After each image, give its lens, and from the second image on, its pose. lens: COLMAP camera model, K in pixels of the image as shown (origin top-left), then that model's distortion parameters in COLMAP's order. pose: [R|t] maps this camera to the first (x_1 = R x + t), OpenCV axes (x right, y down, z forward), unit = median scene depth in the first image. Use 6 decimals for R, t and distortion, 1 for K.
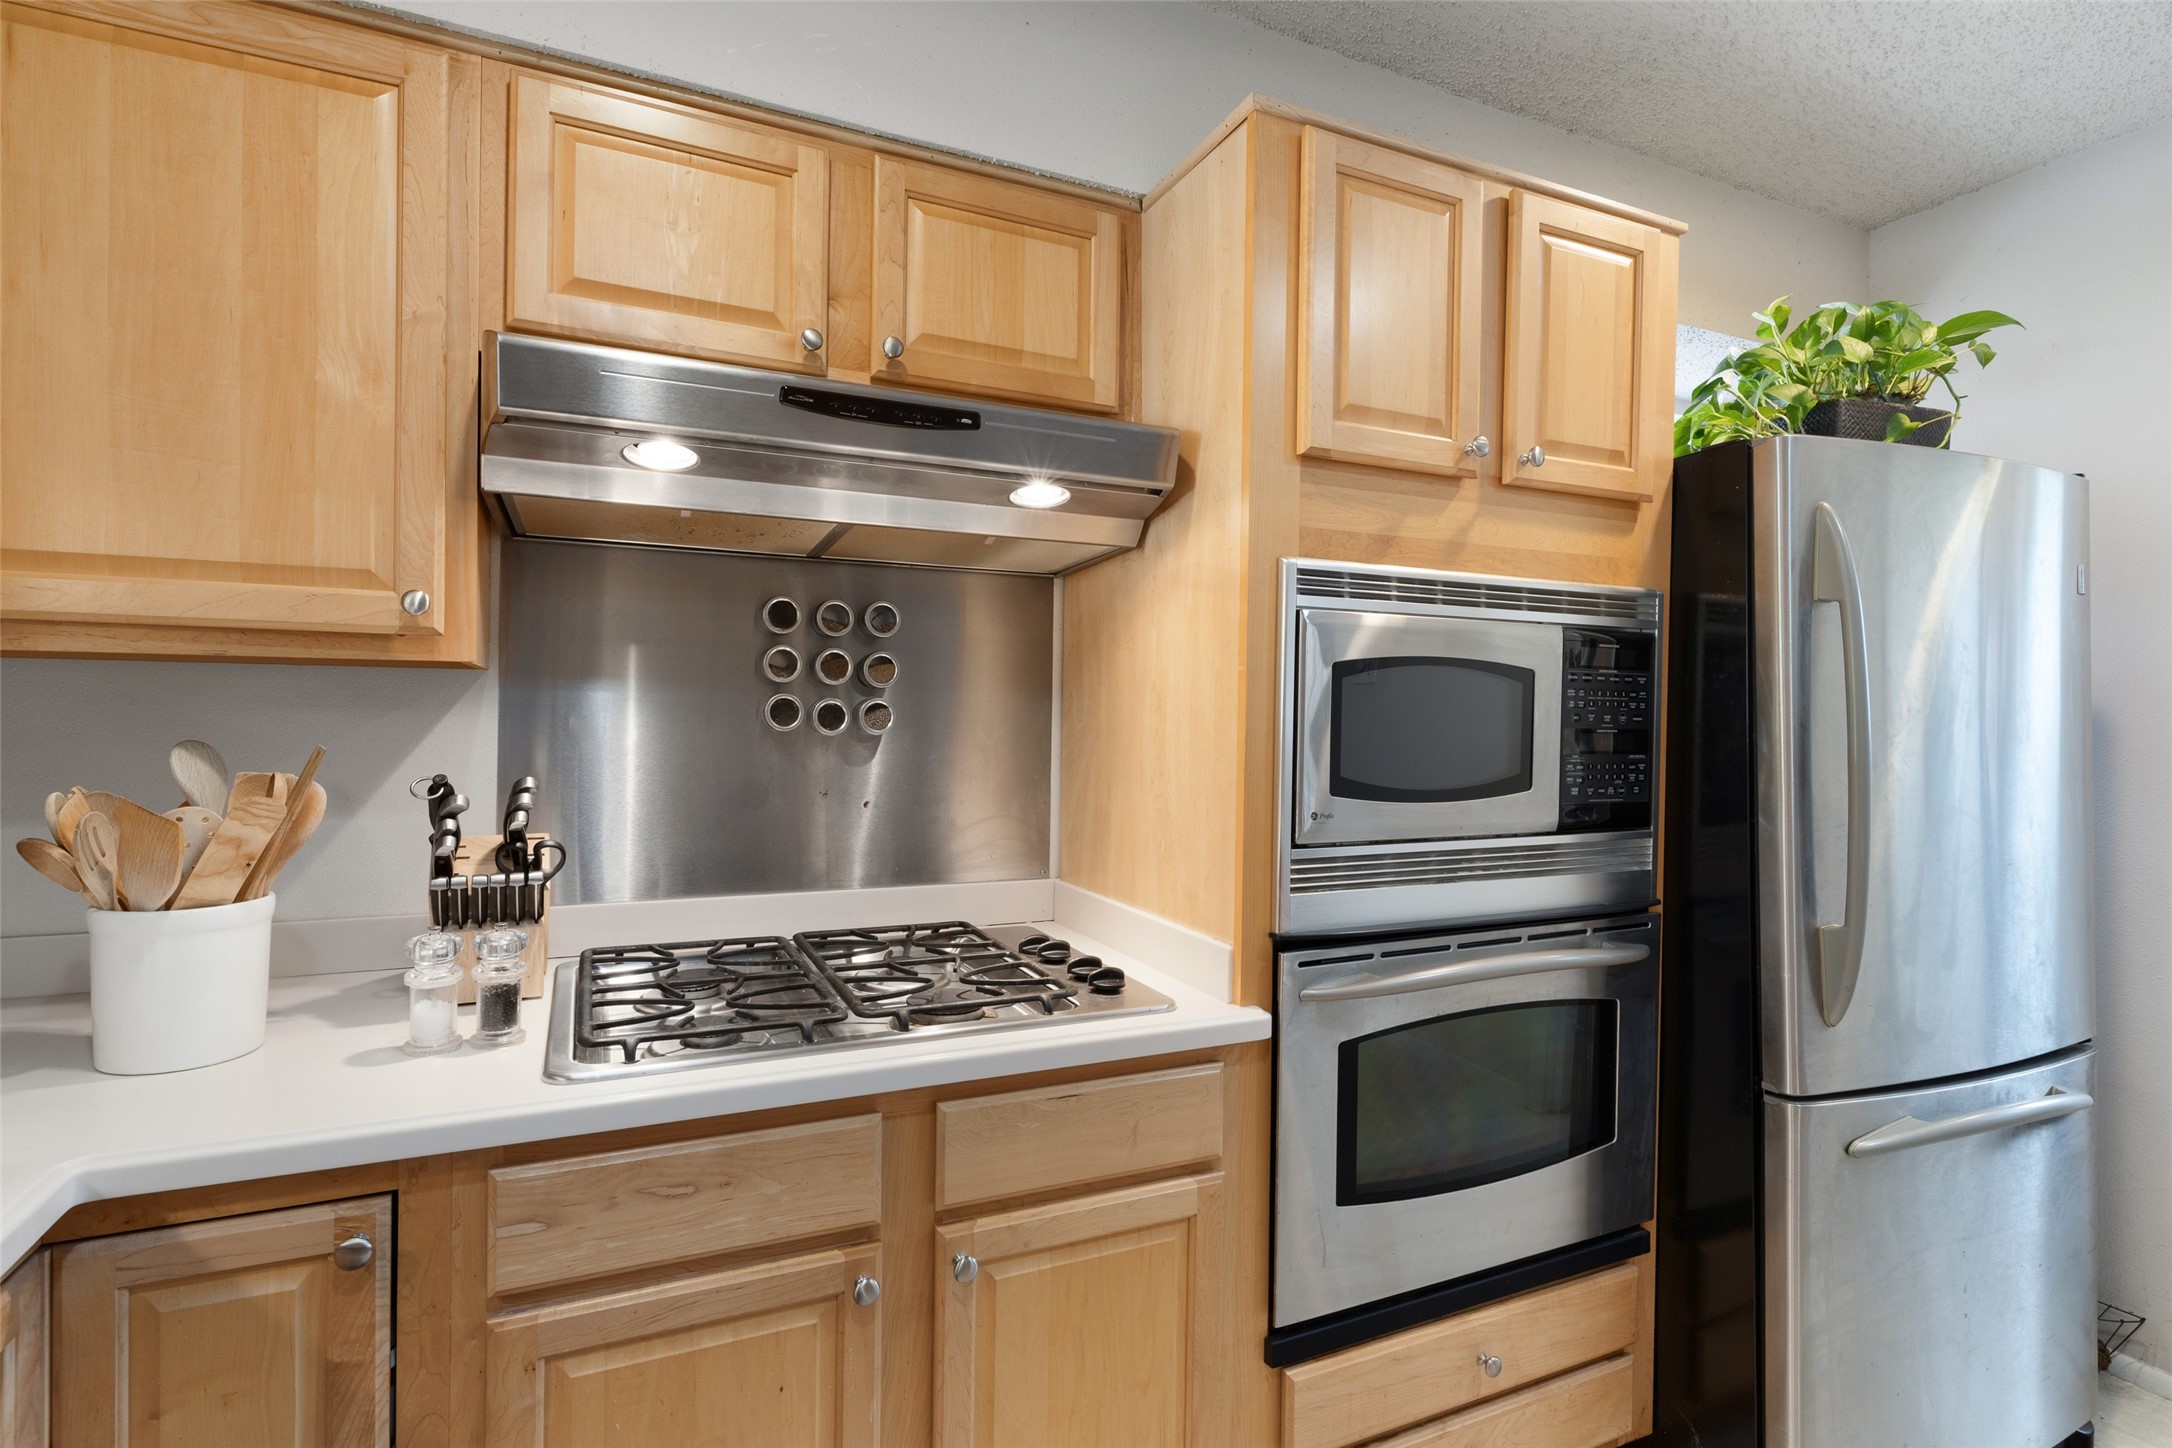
lens RADIAL K [[1032.8, 0, 1048.1], [0, 1032.8, 727.5], [0, 0, 1]] dist [0.009117, -0.000371]
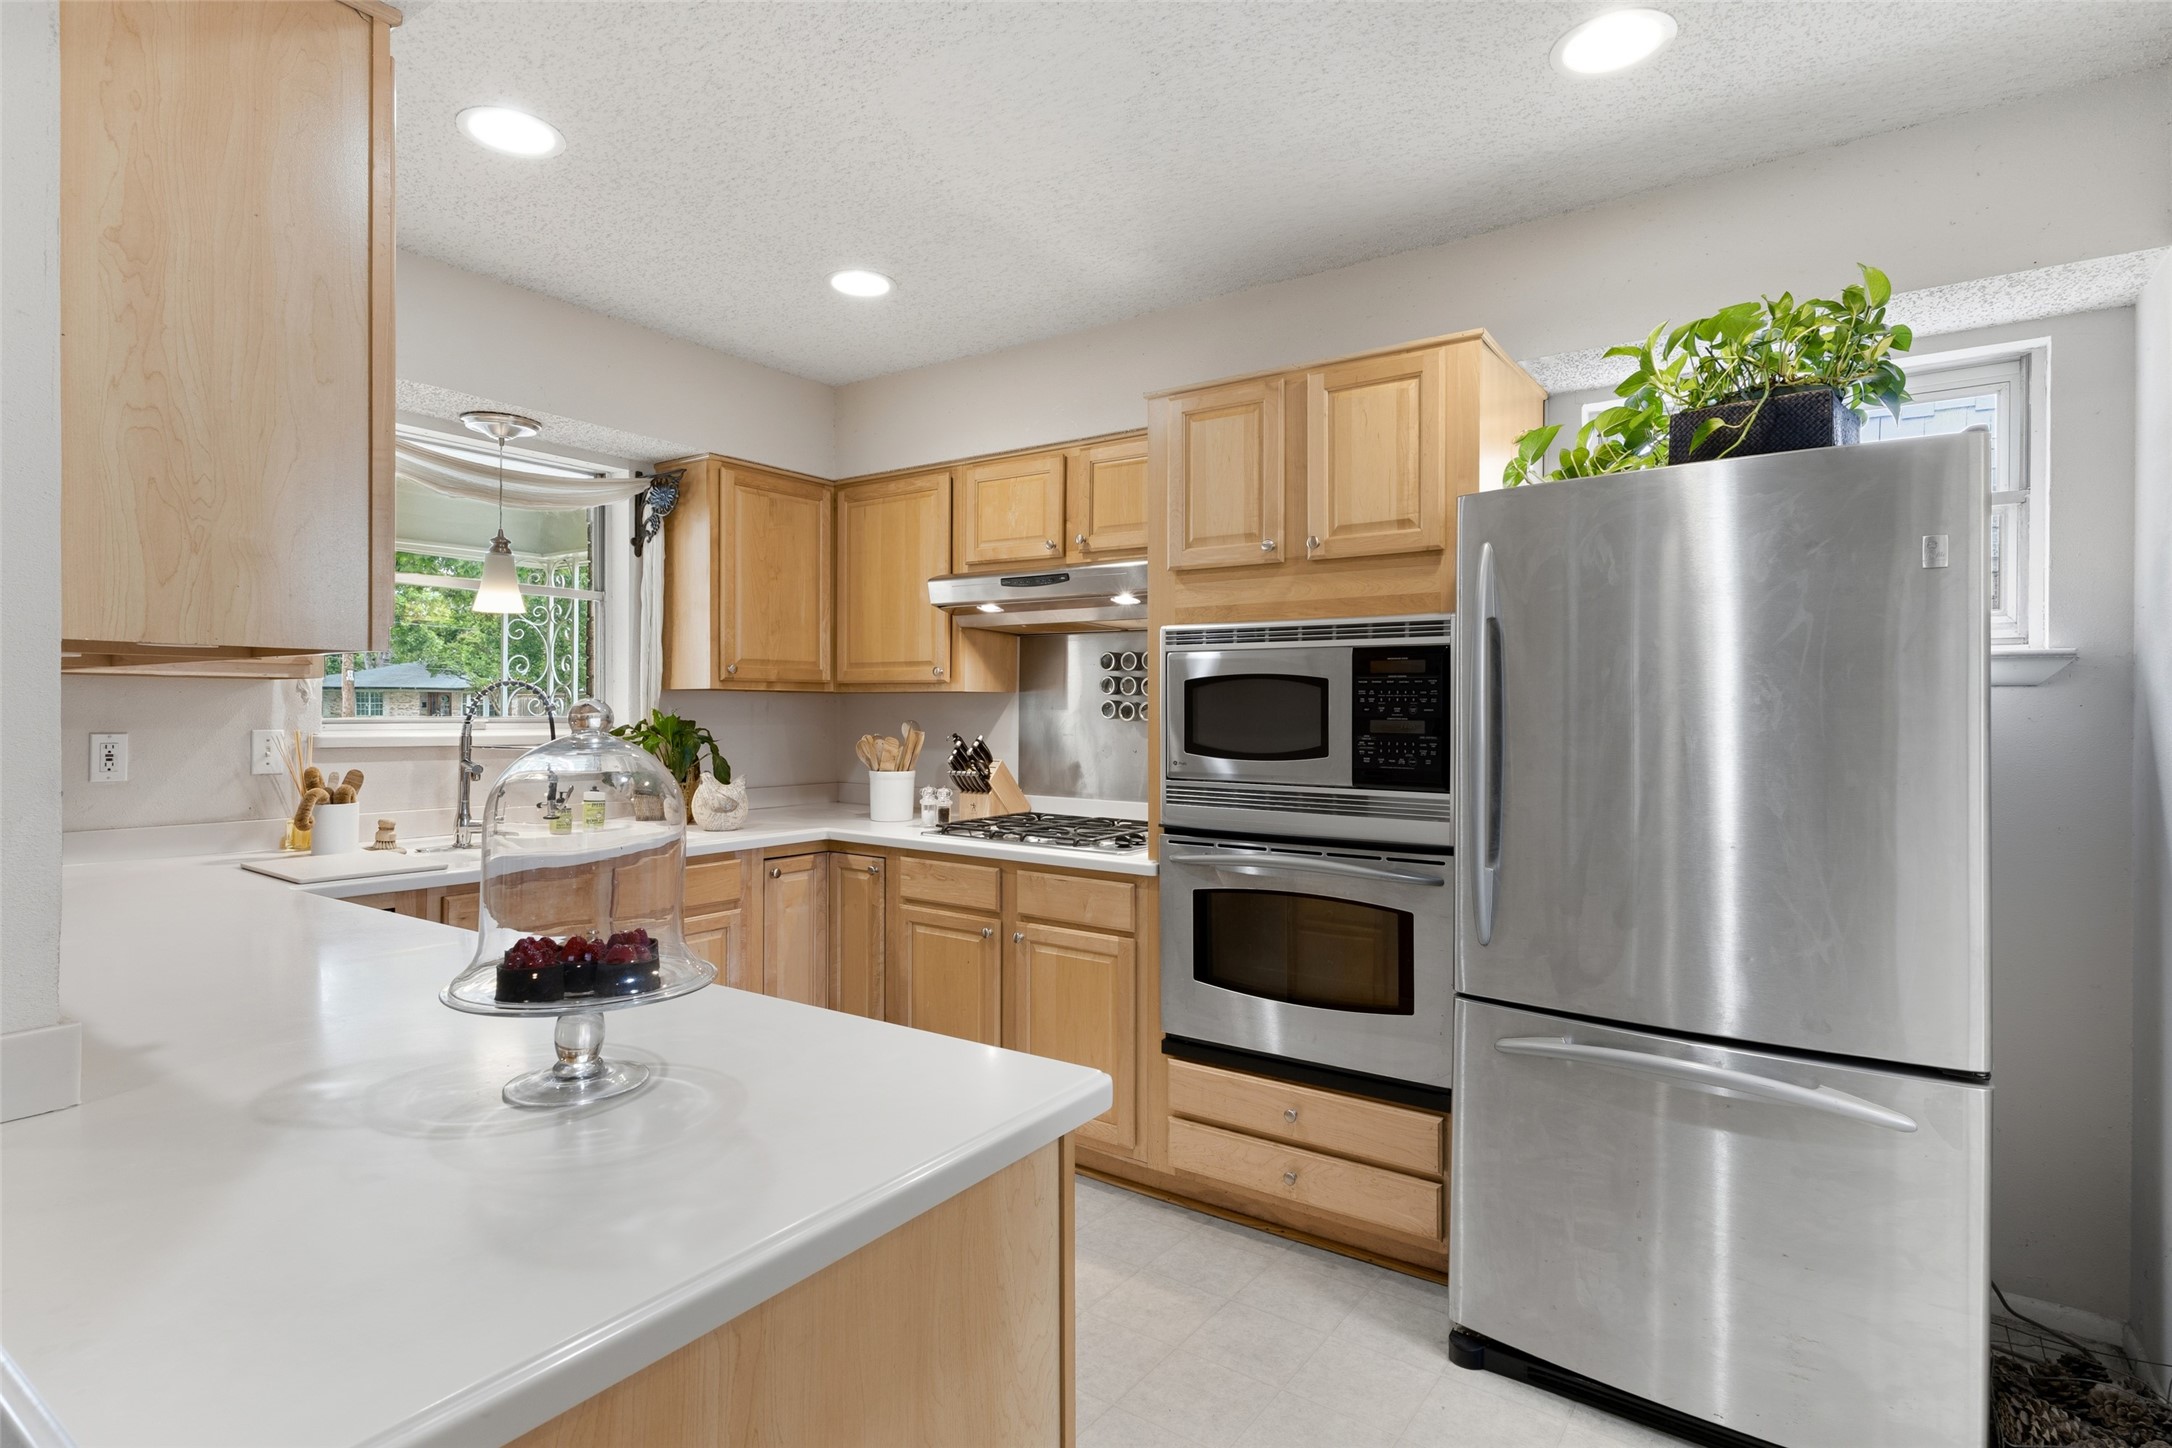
lens RADIAL K [[1066.0, 0, 1086.0], [0, 1066.0, 724.0], [0, 0, 1]] dist [-0.000615, 0.000263]
pose [[0.514707, 0.005077, -0.857351, 1.758469], [-0.007505, 0.999971, 0.001415, 0.012898], [0.857333, 0.005706, 0.514730, -0.125924]]
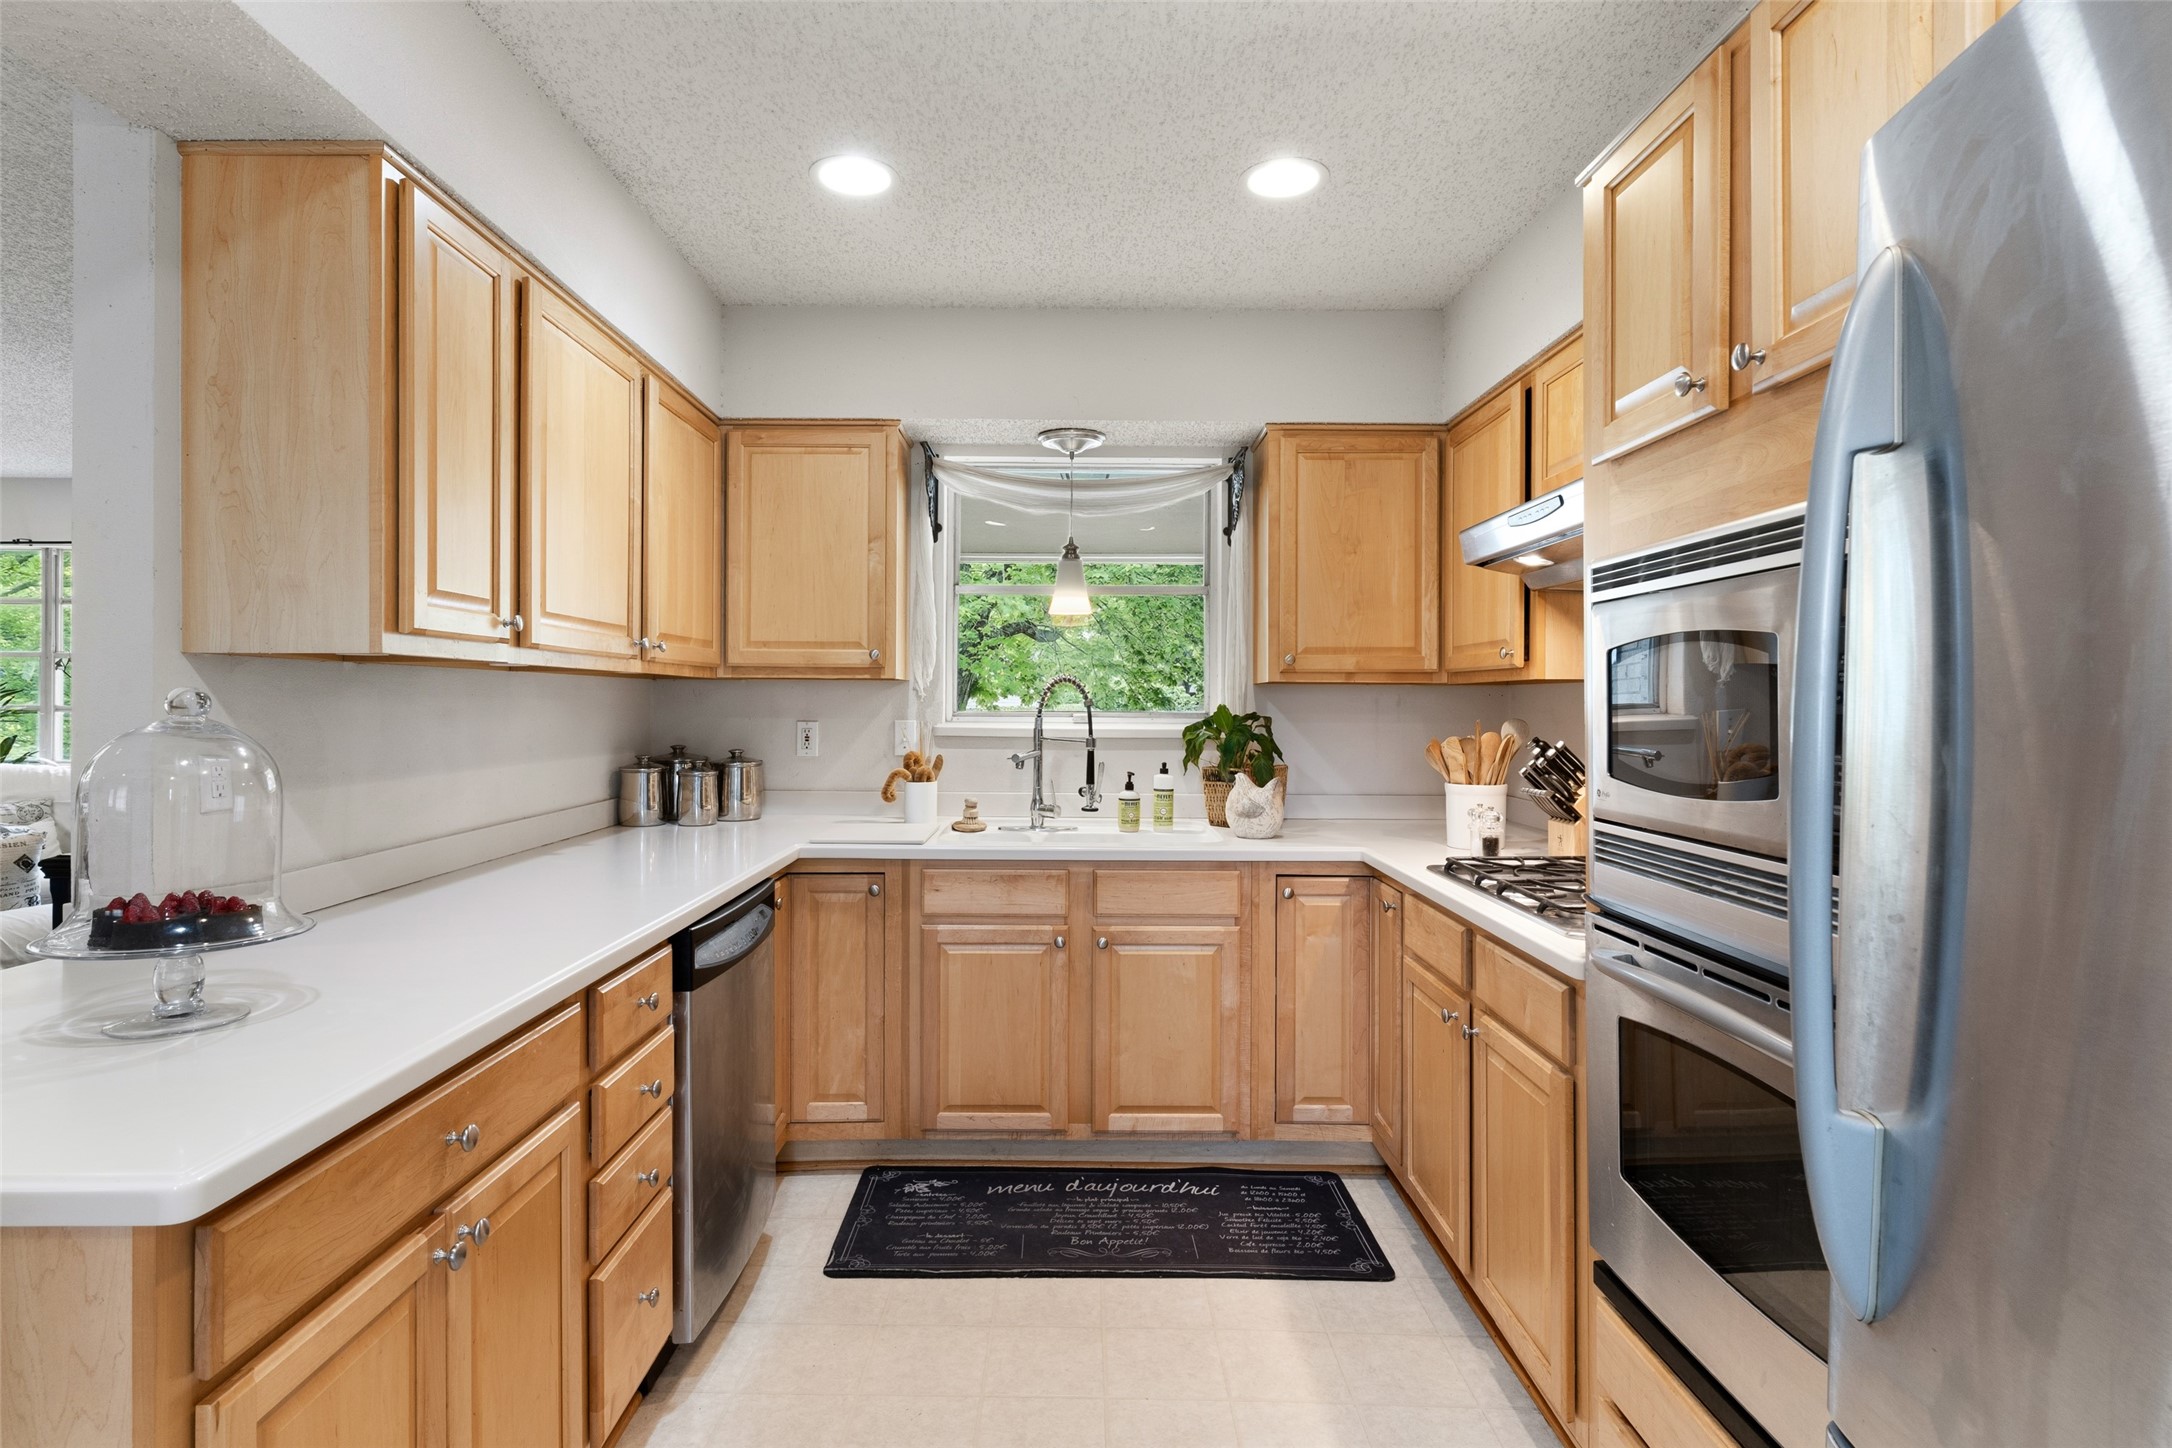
lens RADIAL K [[1089.4, 0, 1086.6], [0, 1089.4, 715.6], [0, 0, 1]] dist [-0.001091, -0.000141]
pose [[-0.393611, -0.000804, -0.919277, 1.466918], [-0.015740, 0.999859, 0.005865, 0.005876], [0.919142, 0.016778, -0.393568, 0.920062]]
